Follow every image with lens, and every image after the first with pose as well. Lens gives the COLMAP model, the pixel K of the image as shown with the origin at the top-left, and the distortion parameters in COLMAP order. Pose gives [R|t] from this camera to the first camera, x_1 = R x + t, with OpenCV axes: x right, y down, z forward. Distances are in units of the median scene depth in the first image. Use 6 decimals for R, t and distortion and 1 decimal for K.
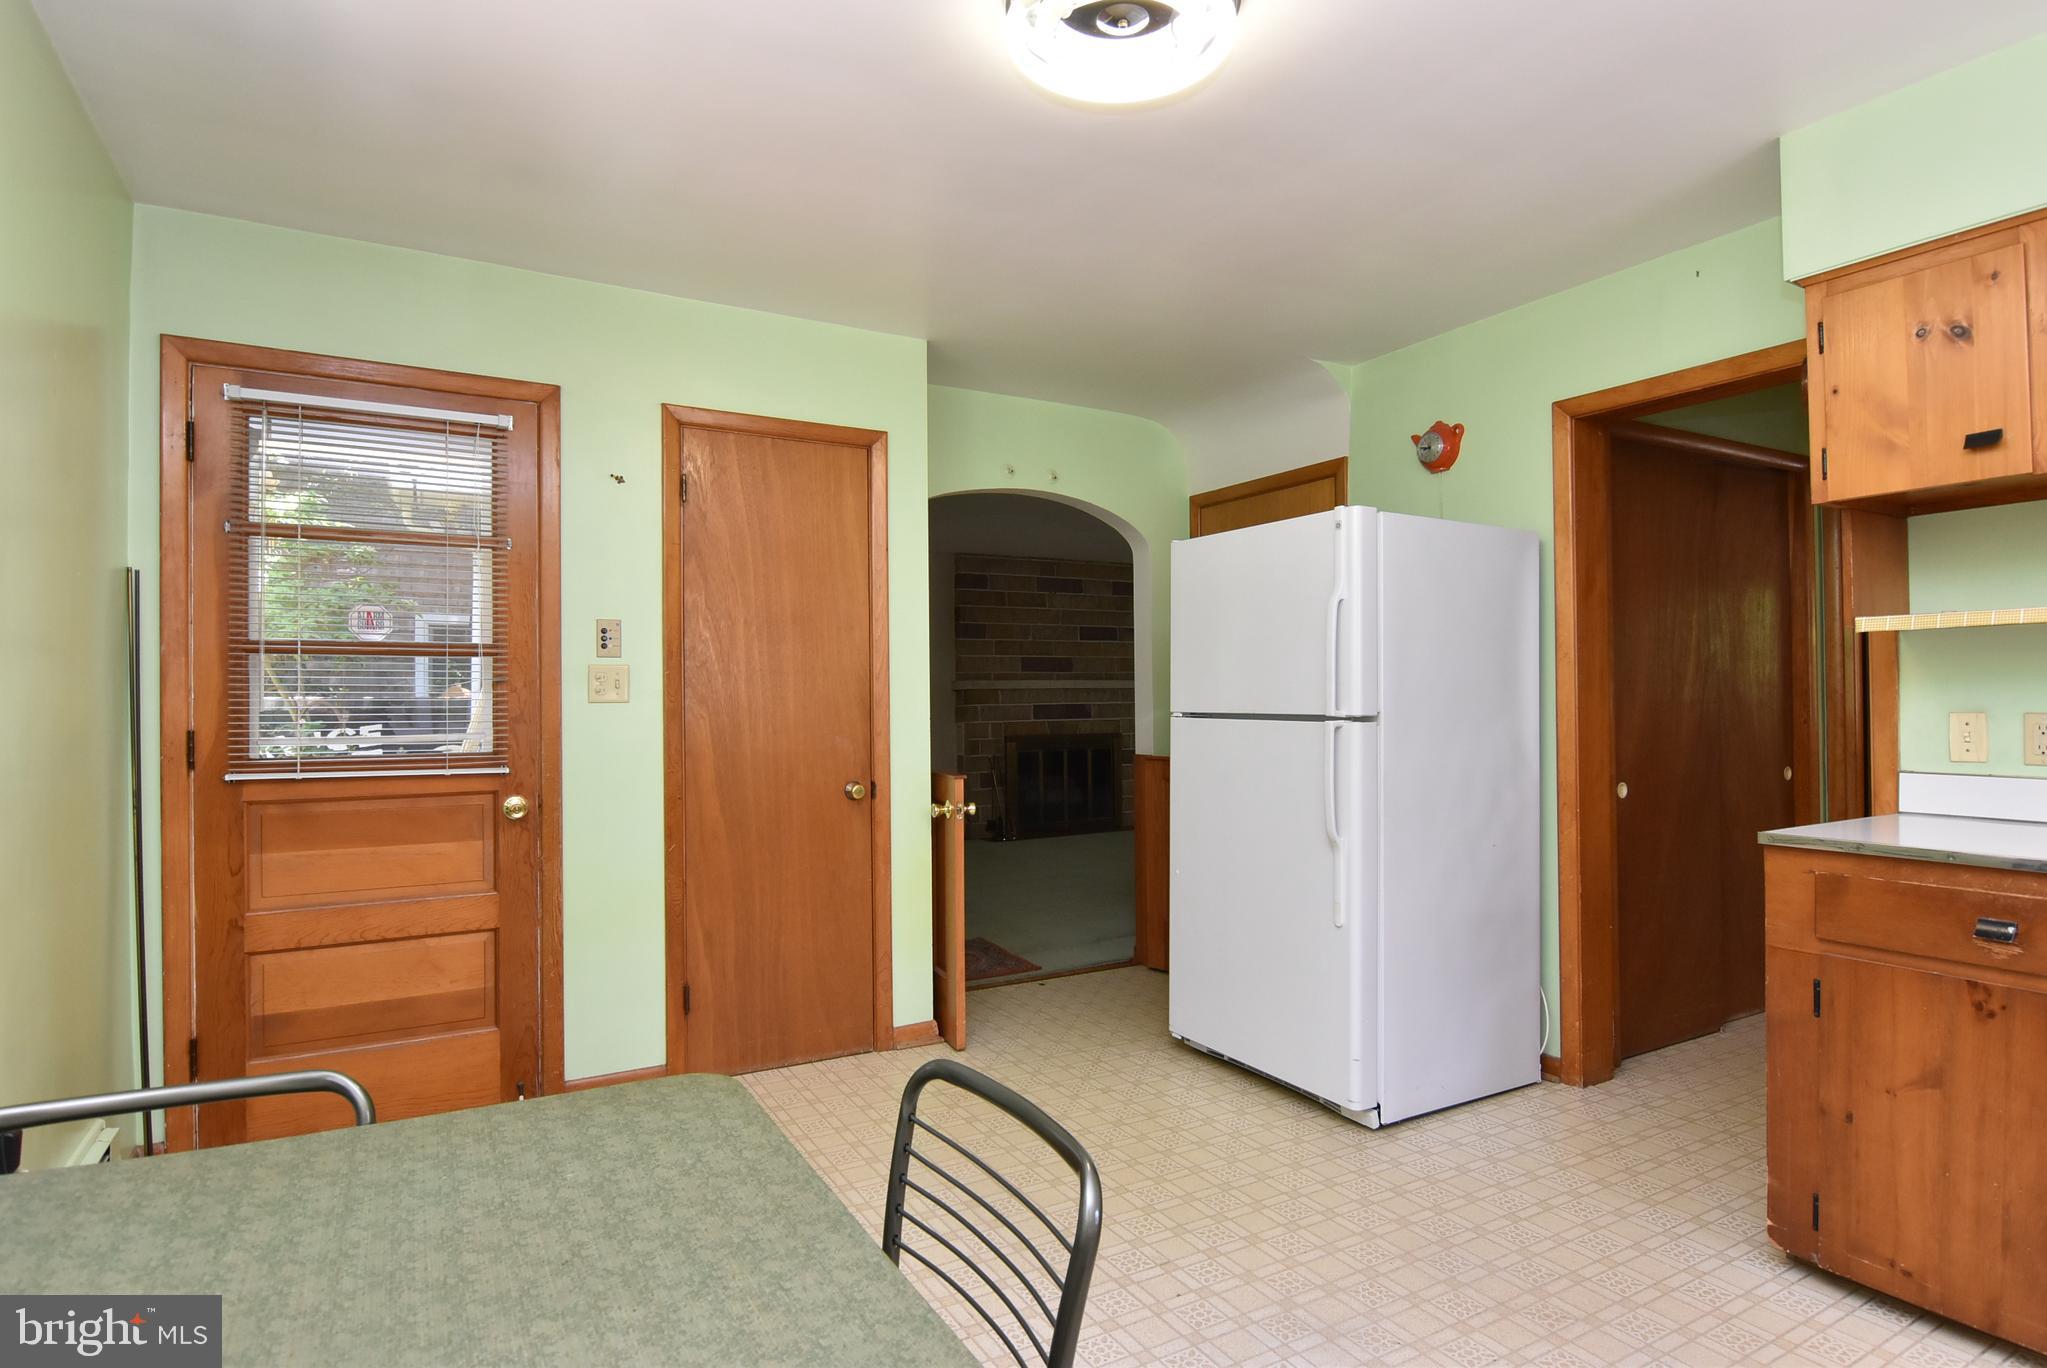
lens RADIAL K [[1102.5, 0, 1036.5], [0, 1102.5, 690.1], [0, 0, 1]] dist [-0.017495, -0.001639]
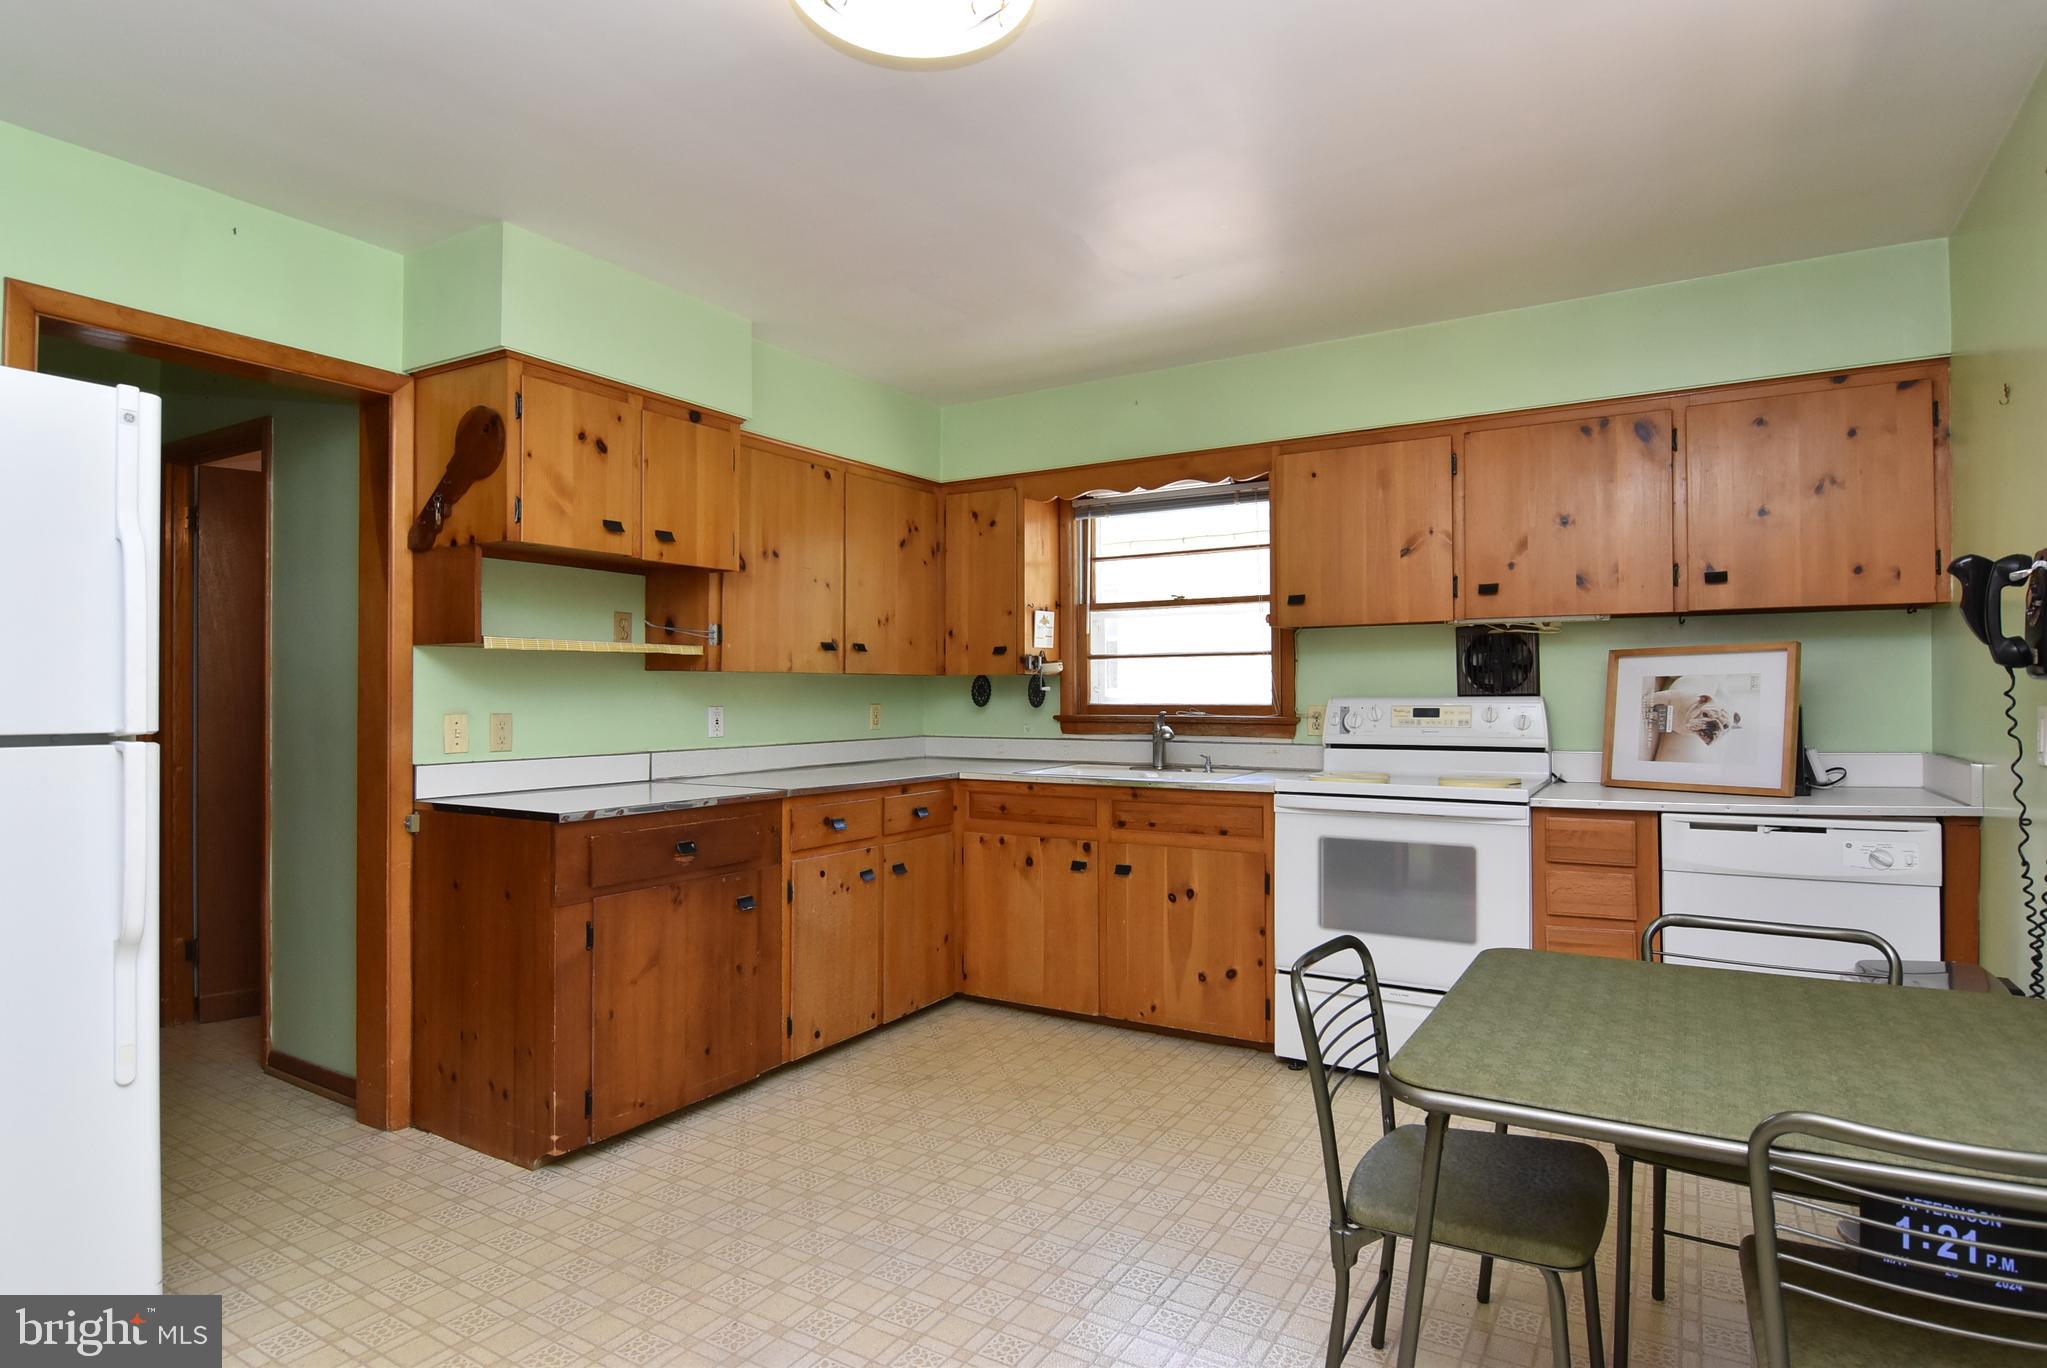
lens RADIAL K [[1102.5, 0, 1022.4], [0, 1102.5, 685.5], [0, 0, 1]] dist [-0.017495, -0.001639]
pose [[-0.484245, 0.013458, 0.874829, -0.696407], [-0.001137, 0.999871, -0.016011, 0.008723], [-0.874932, -0.008748, -0.484167, 1.235897]]
